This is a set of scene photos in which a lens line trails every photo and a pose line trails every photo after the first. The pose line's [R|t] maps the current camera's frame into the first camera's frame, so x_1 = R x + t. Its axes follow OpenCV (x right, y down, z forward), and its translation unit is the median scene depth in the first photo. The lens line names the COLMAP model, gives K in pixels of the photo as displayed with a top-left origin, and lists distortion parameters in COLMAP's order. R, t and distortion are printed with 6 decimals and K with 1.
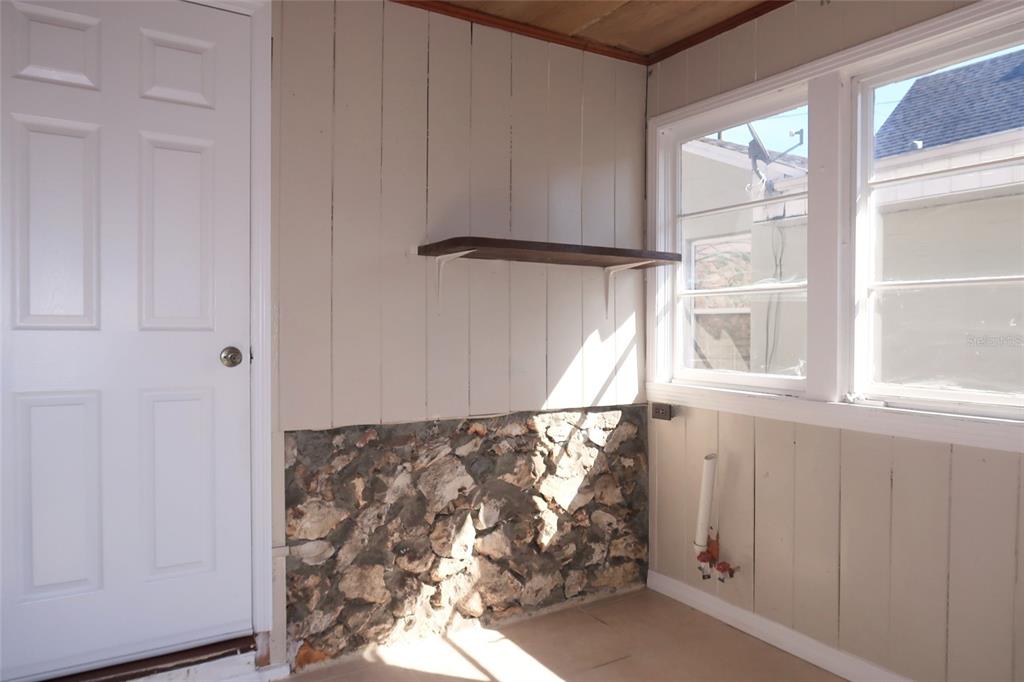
lens RADIAL K [[700.8, 0, 507.8], [0, 700.8, 344.1], [0, 0, 1]] dist [-0.022594, 0.001895]
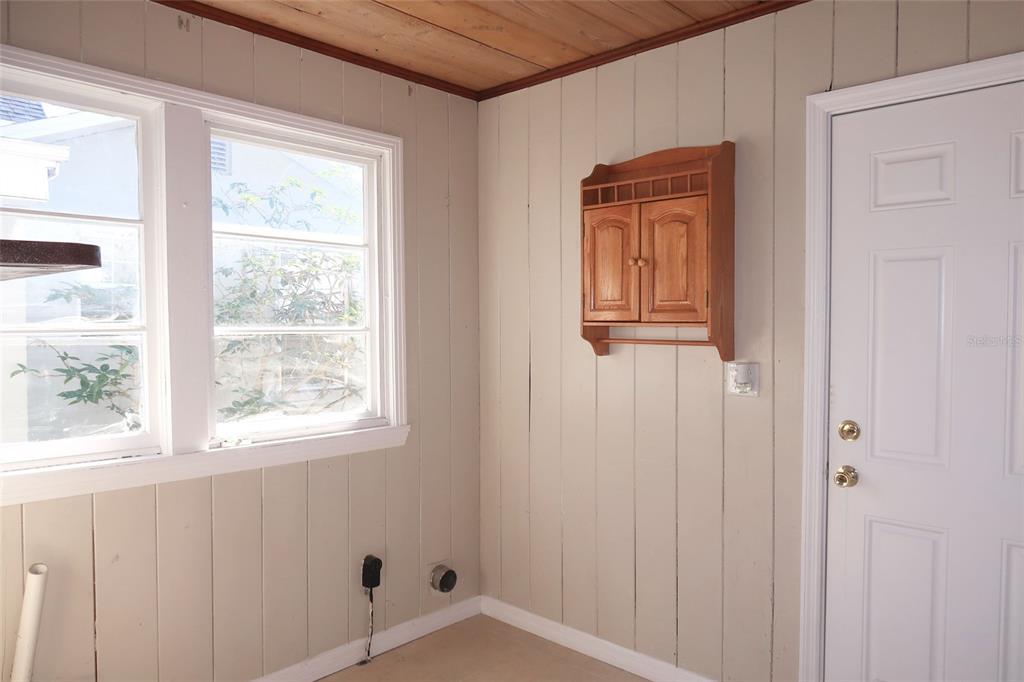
lens RADIAL K [[700.8, 0, 507.8], [0, 700.8, 344.1], [0, 0, 1]] dist [-0.022594, 0.001895]
pose [[-0.289151, -0.026517, 0.956916, -0.584093], [0.018633, 0.999271, 0.033321, -0.089887], [-0.957102, 0.027465, -0.288446, 0.876466]]
